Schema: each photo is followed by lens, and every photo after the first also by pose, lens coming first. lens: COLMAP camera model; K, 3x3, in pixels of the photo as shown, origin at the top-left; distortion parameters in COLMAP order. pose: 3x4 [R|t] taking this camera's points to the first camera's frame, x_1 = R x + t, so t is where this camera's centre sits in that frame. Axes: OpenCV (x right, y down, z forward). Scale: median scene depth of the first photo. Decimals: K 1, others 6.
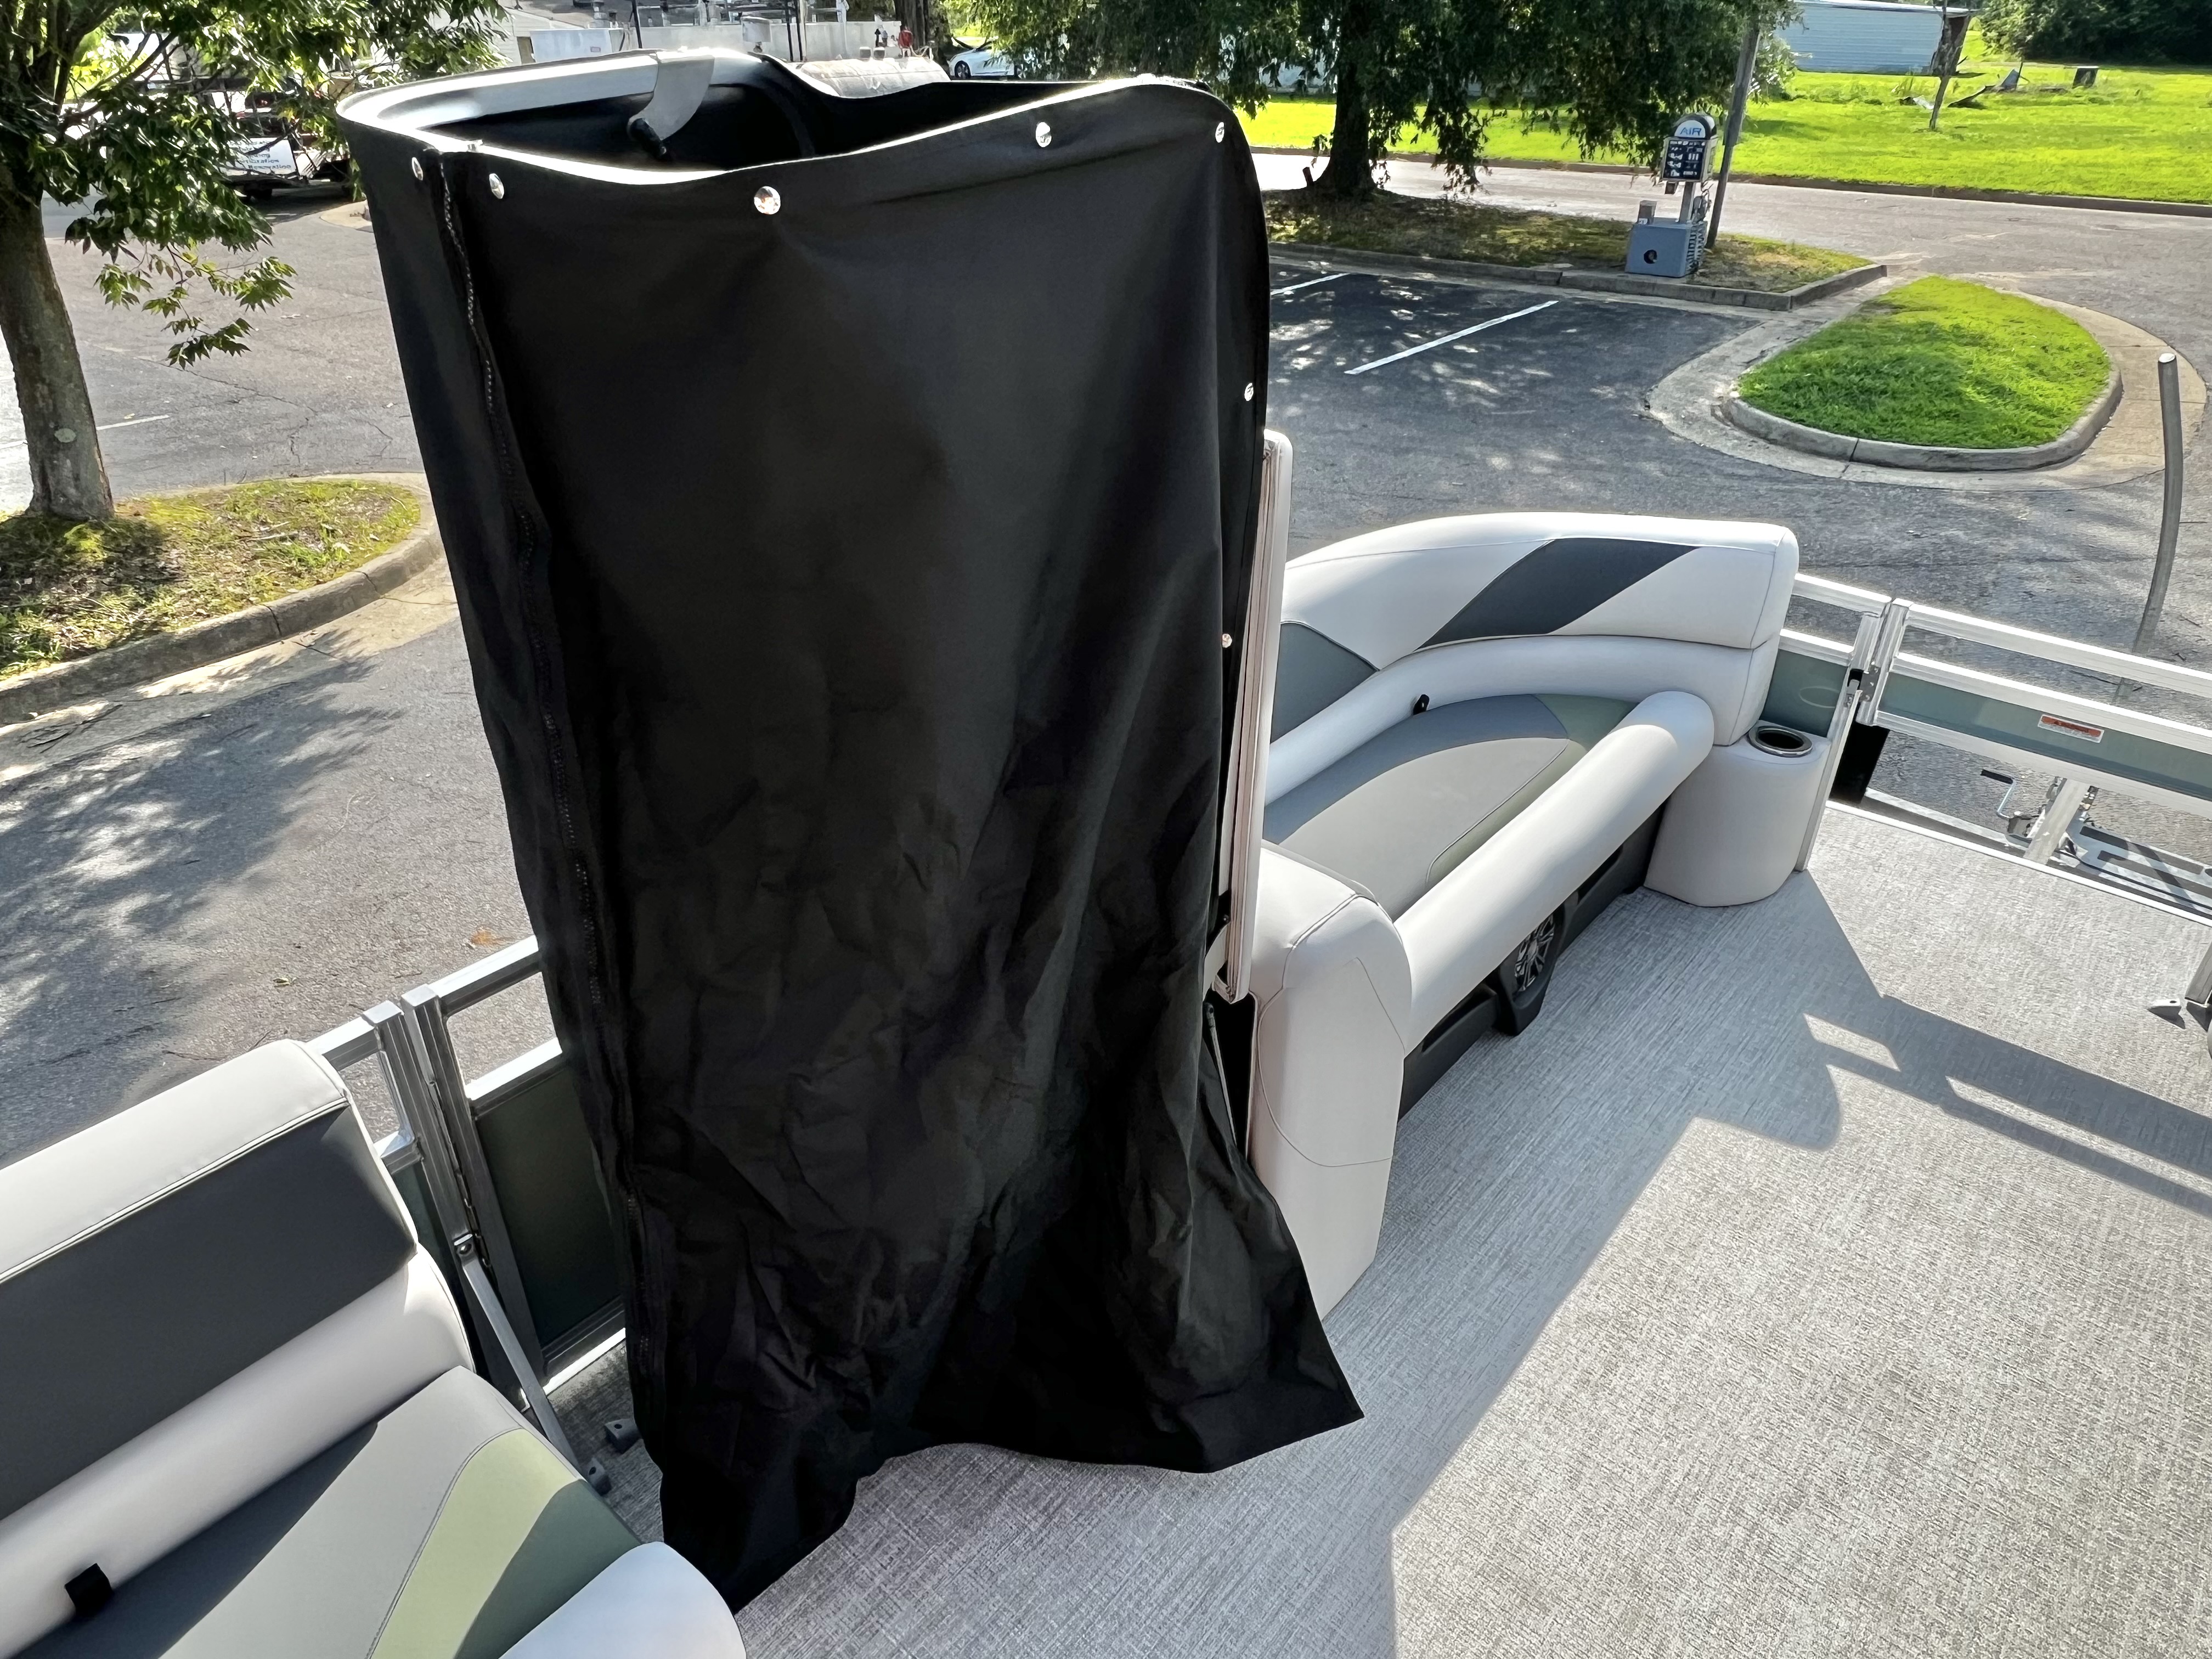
lens RADIAL K [[1420.7, 0, 1099.6], [0, 1420.7, 828.4], [0, 0, 1]] dist [0.001668, -0.003208]
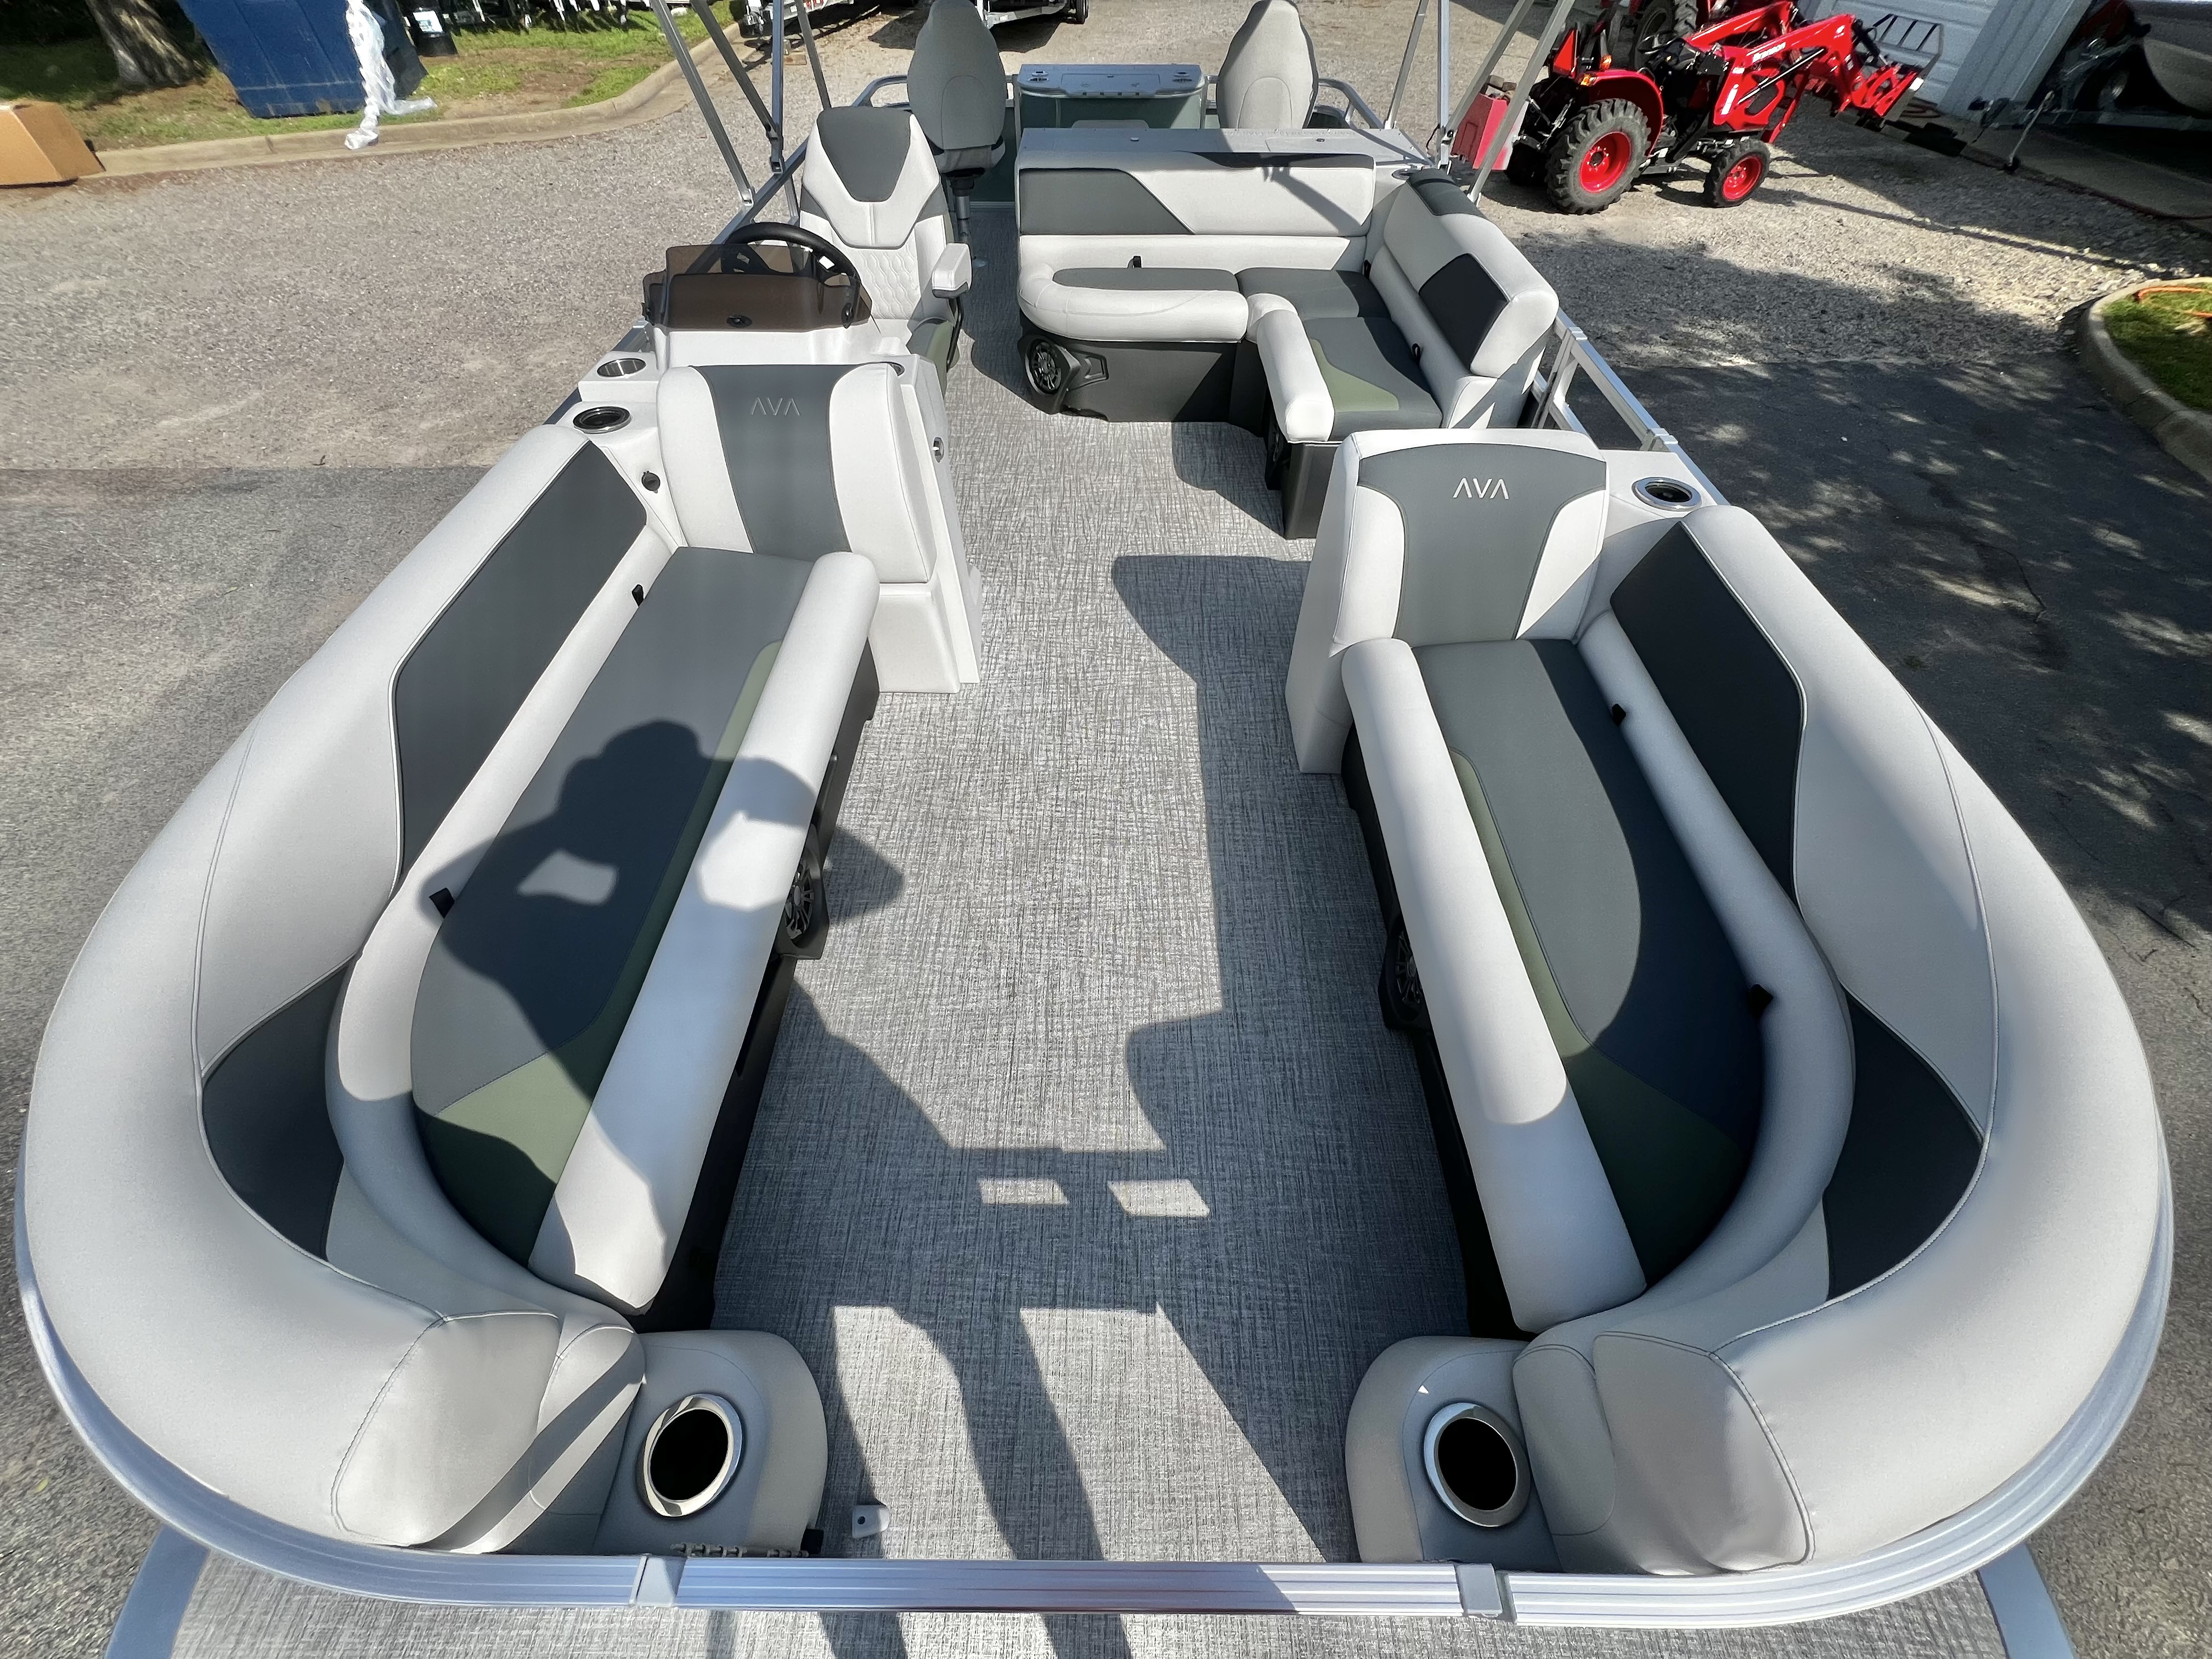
lens RADIAL K [[885.9, 0, 1099.3], [0, 885.9, 830.8], [0, 0, 1]] dist [-0.000845, 0.000374]
pose [[-0.771238, 0.480260, -0.417782, 0.613430], [-0.331104, 0.257880, 0.907672, -0.396694], [0.543656, 0.838361, -0.039871, 0.706311]]
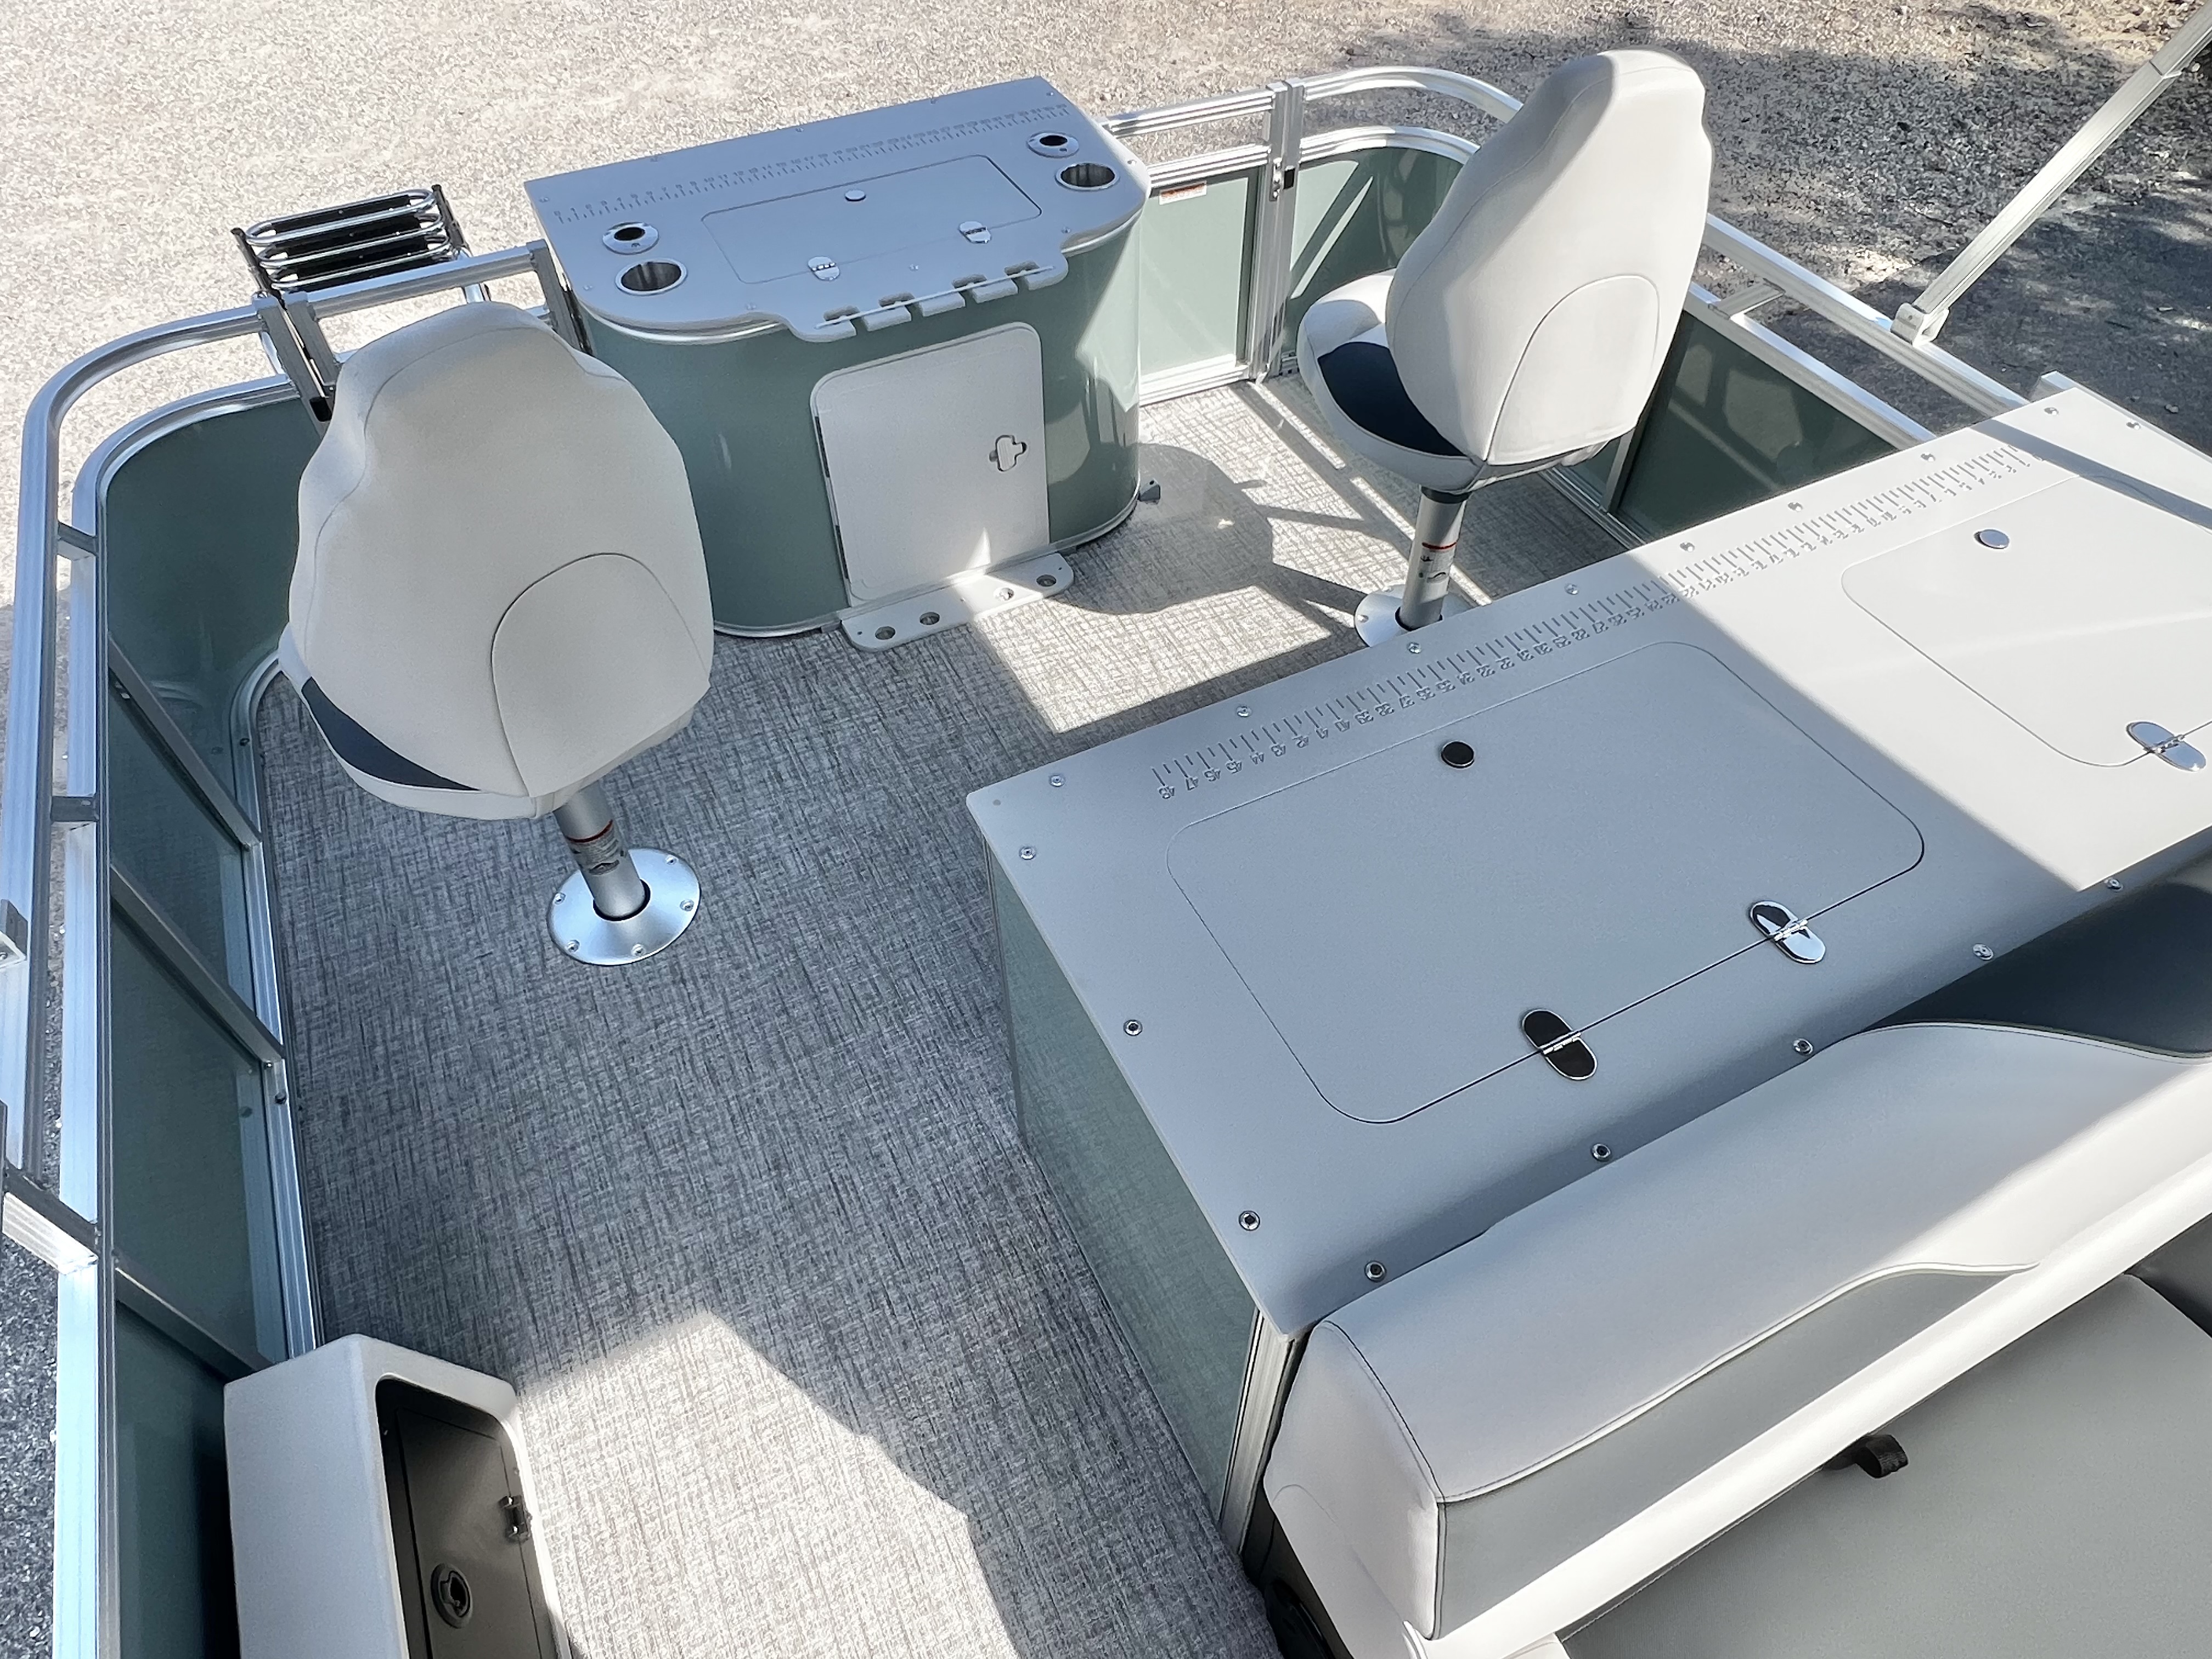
lens RADIAL K [[1360.7, 0, 1096.9], [0, 1360.7, 827.3], [0, 0, 1]] dist [-0.005769, 0.002371]
pose [[-0.402900, 0.696225, -0.594090, -0.062867], [-0.463638, 0.404399, 0.788353, 0.163434], [0.789121, 0.593070, 0.159864, -0.286132]]
